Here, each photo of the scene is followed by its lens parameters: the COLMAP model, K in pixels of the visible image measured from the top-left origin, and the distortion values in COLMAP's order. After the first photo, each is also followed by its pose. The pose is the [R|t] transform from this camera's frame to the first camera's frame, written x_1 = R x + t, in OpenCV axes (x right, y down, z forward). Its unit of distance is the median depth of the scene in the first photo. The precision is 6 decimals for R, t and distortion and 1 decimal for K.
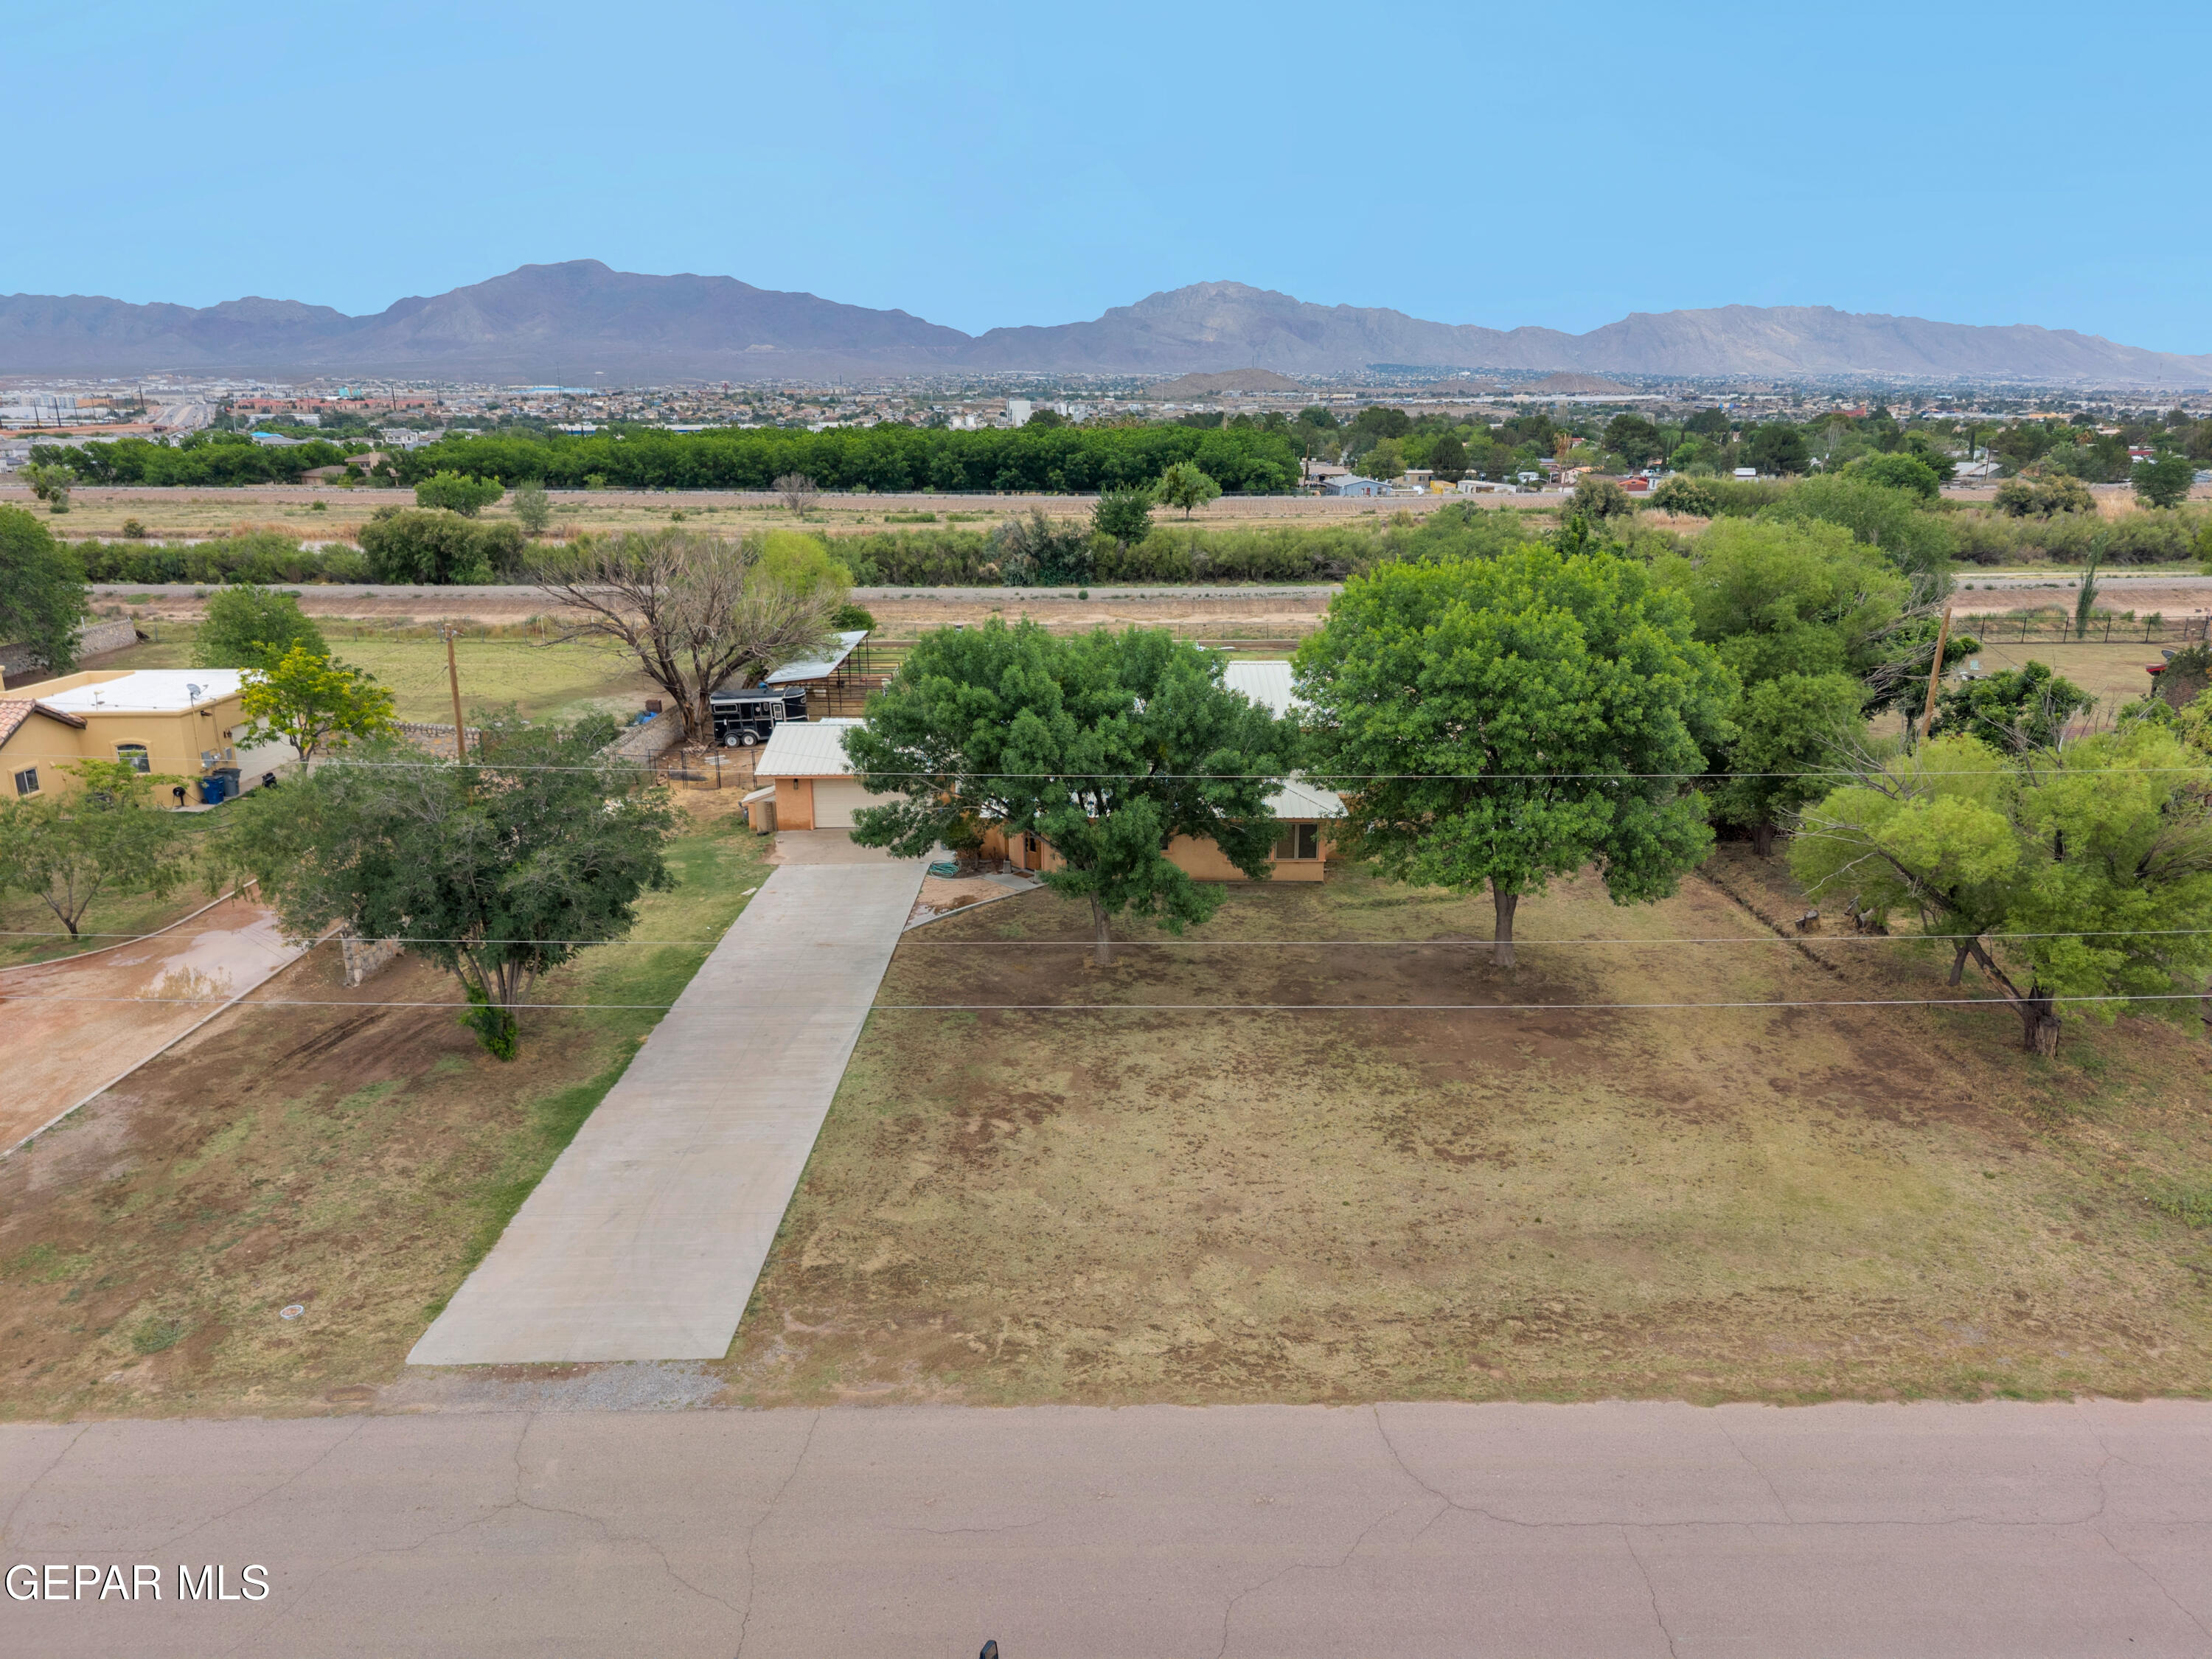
lens RADIAL K [[1475.1, 0, 1107.2], [0, 1475.1, 834.7], [0, 0, 1]] dist [0.033329, -0.037352]
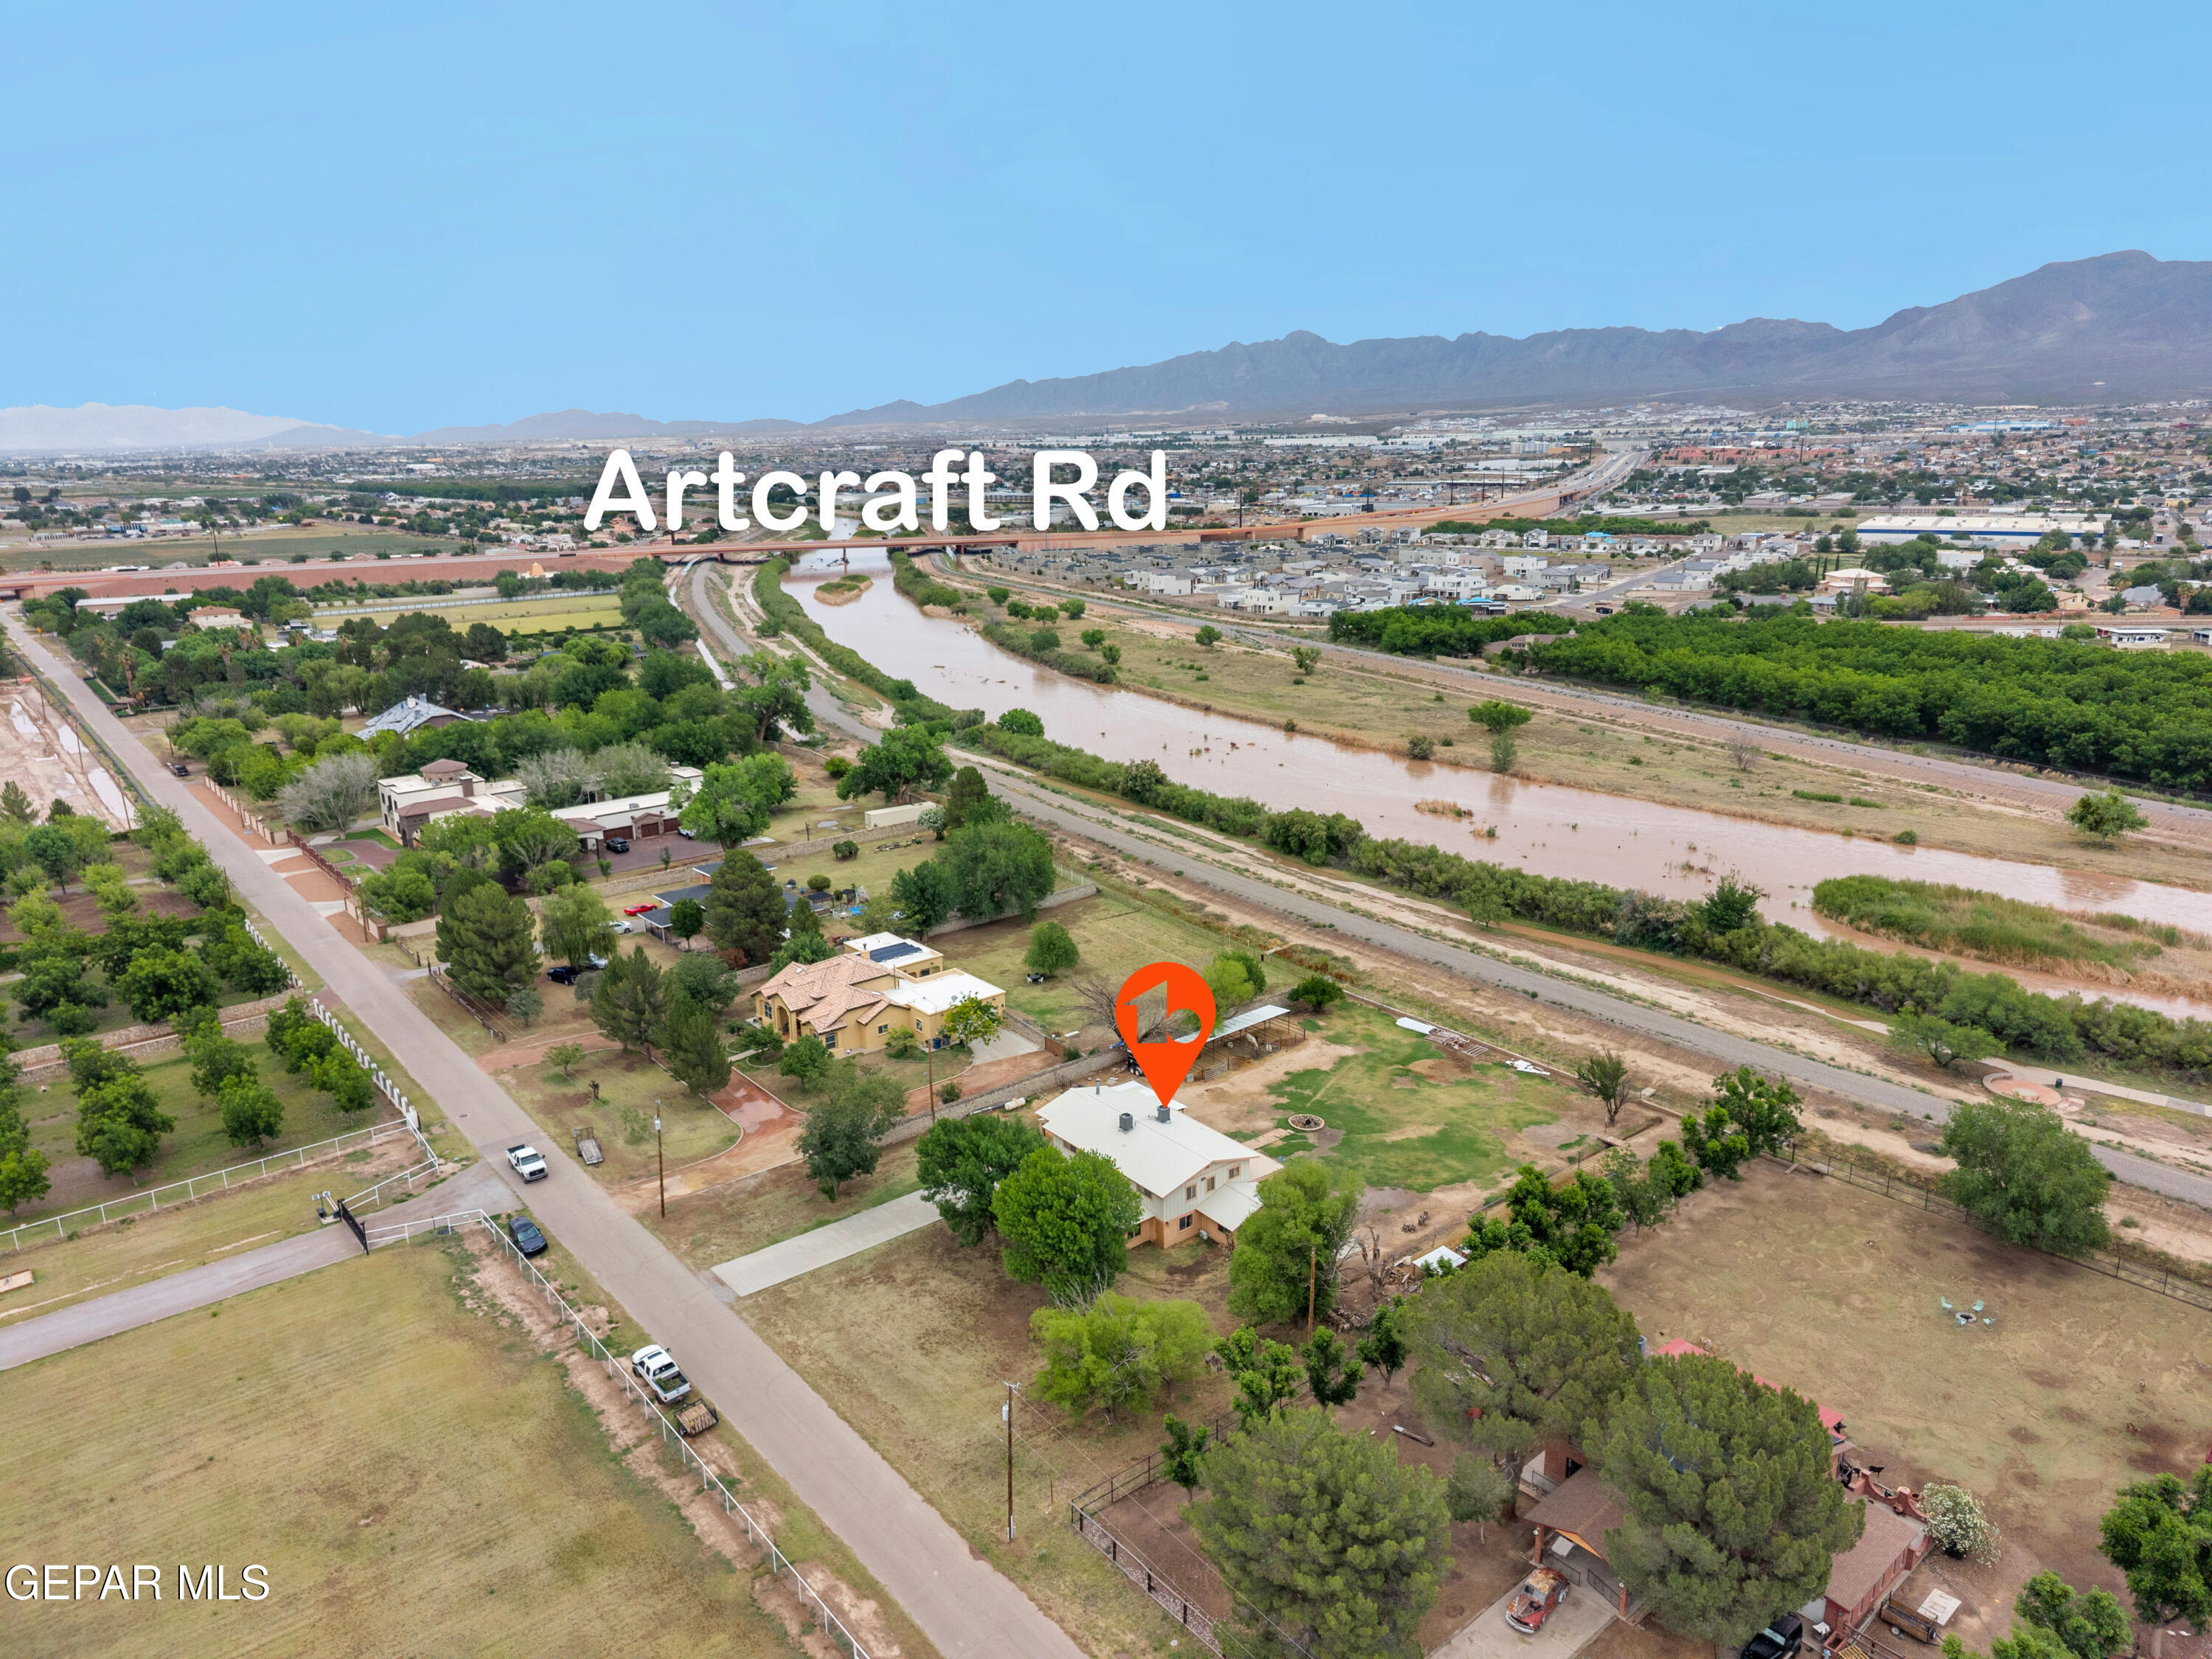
lens RADIAL K [[1486.2, 0, 1106.0], [0, 1486.2, 829.5], [0, 0, 1]] dist [0.007080, -0.008202]
pose [[0.624506, 0.194061, -0.756526, 2.270623], [-0.199944, 0.976085, 0.085329, -1.040399], [0.754993, 0.097975, 0.648372, -0.777649]]
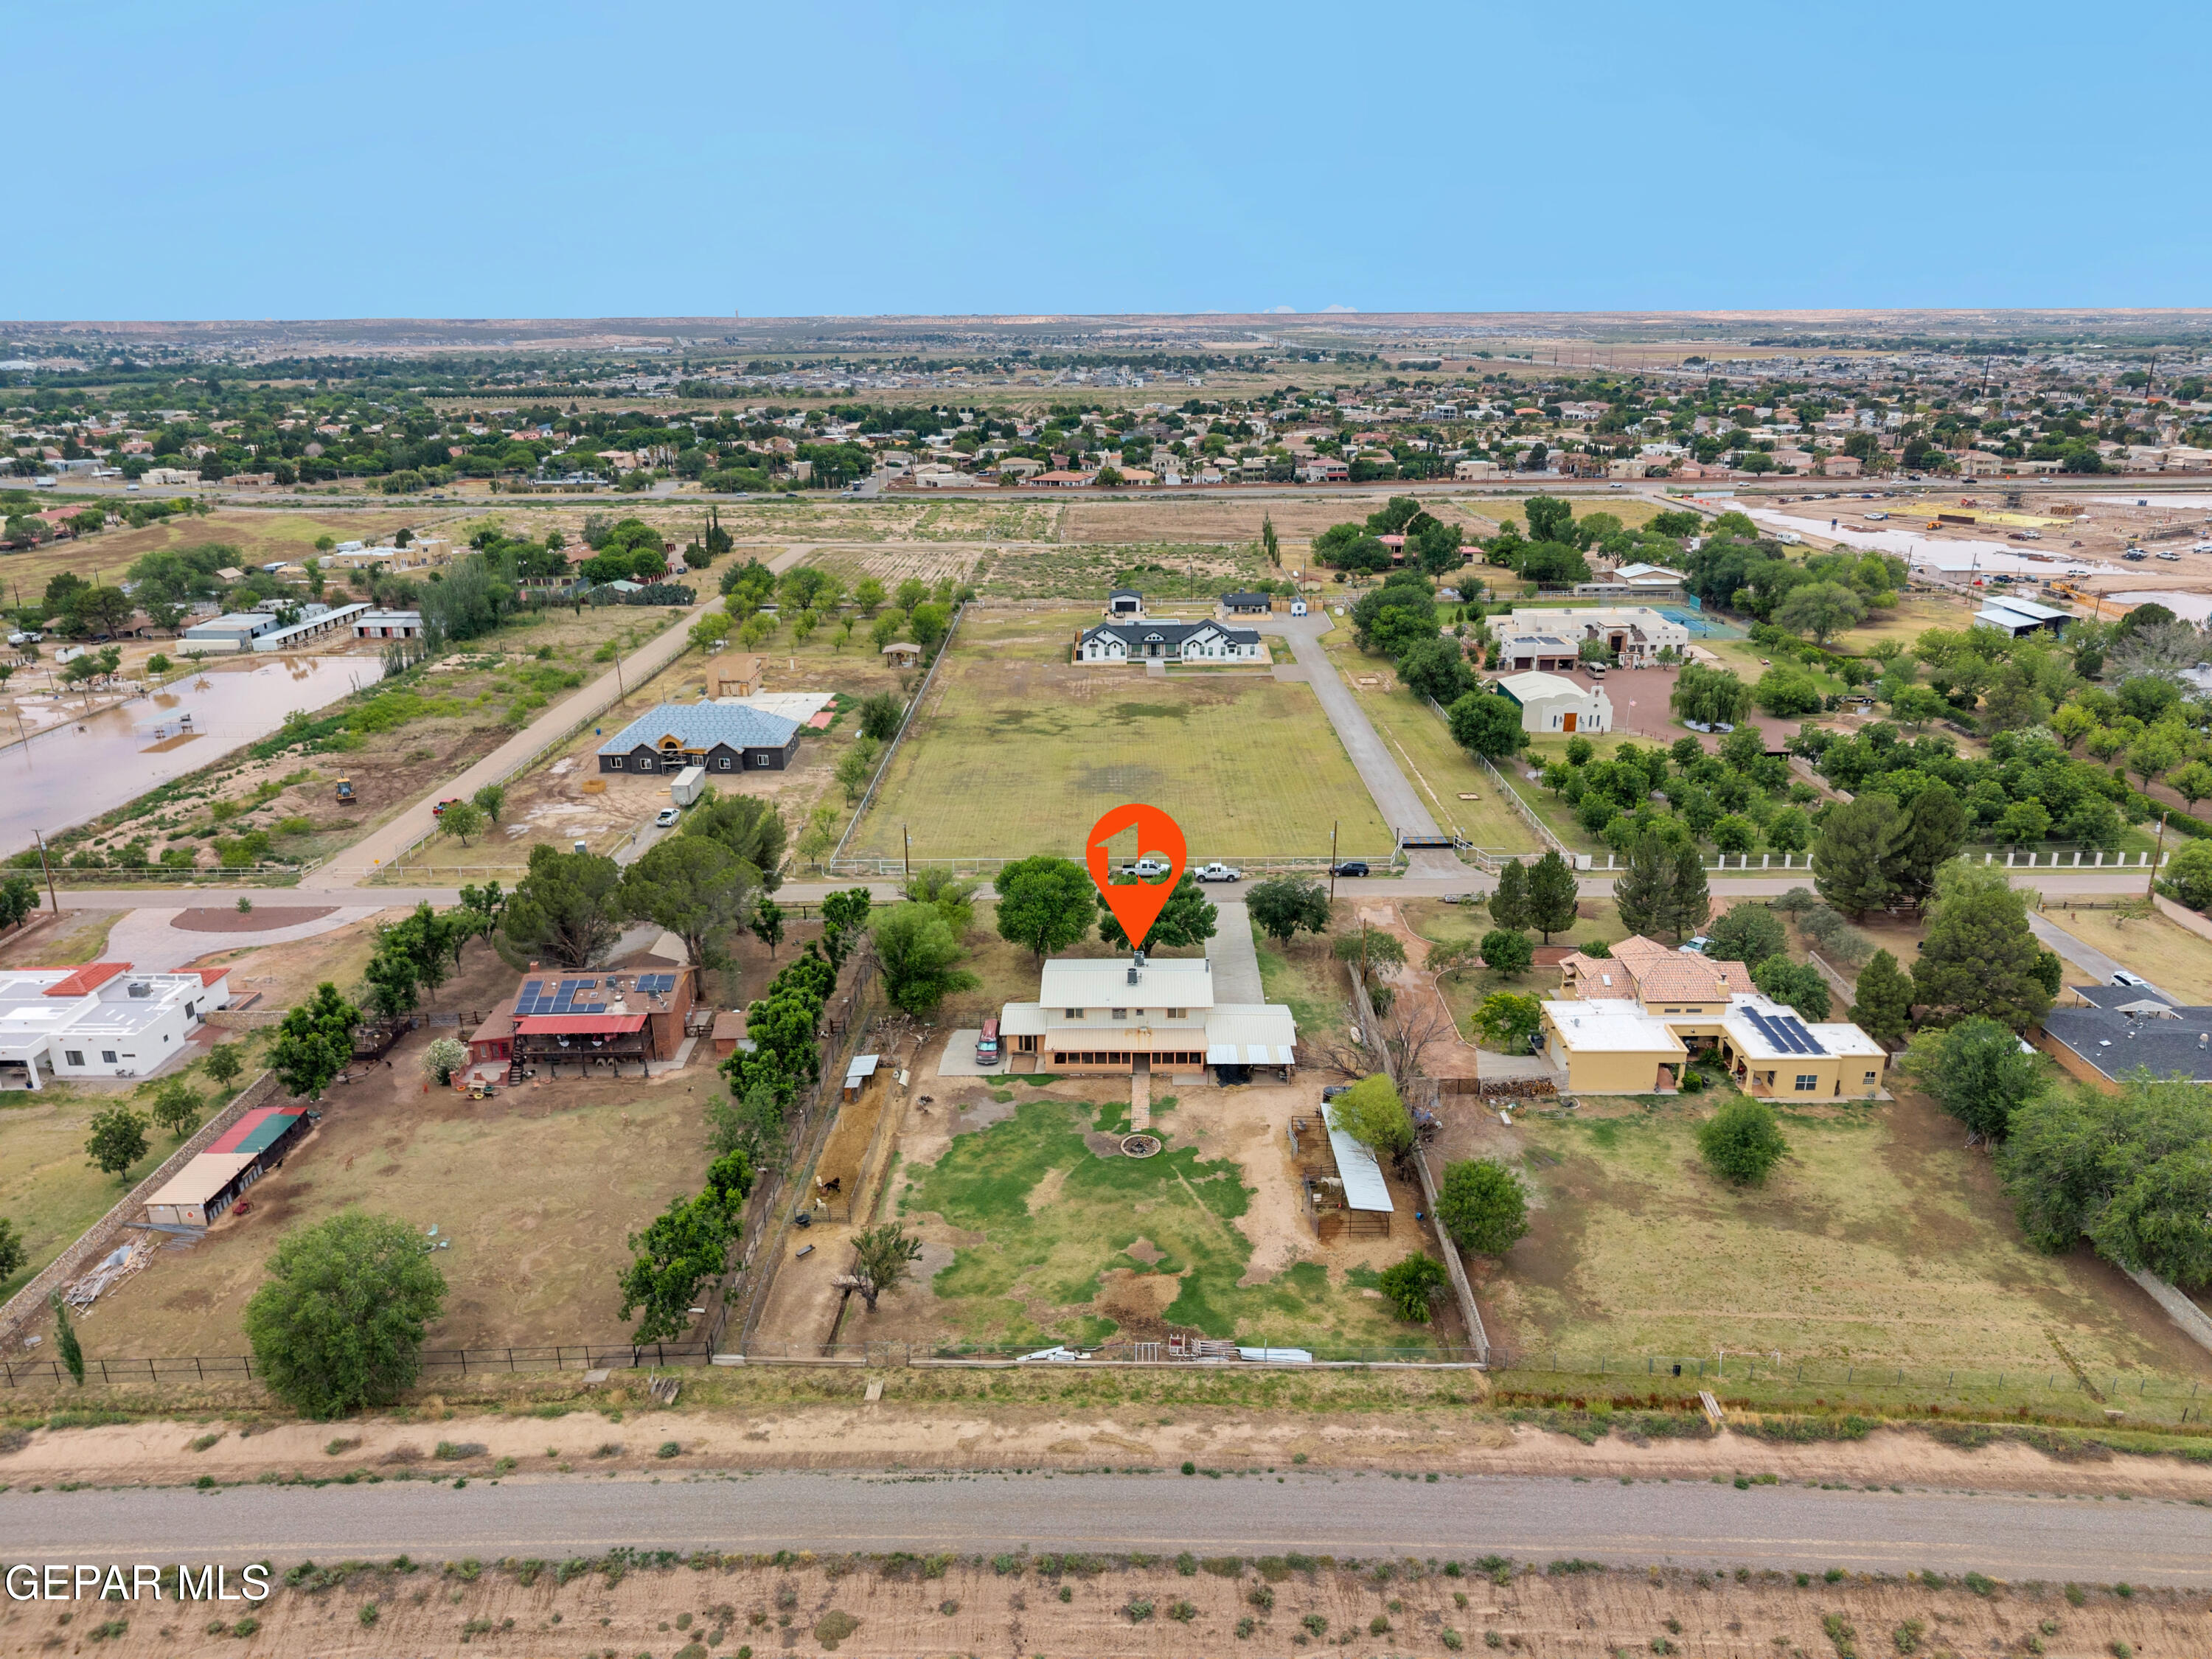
lens RADIAL K [[1462.7, 0, 1117.8], [0, 1462.7, 829.5], [0, 0, 1]] dist [0.059457, -0.069453]
pose [[-0.999879, 0.003707, 0.015130, 0.016155], [0.011684, 0.820867, 0.571000, -2.453354], [-0.010303, 0.571107, -0.820811, 4.102901]]
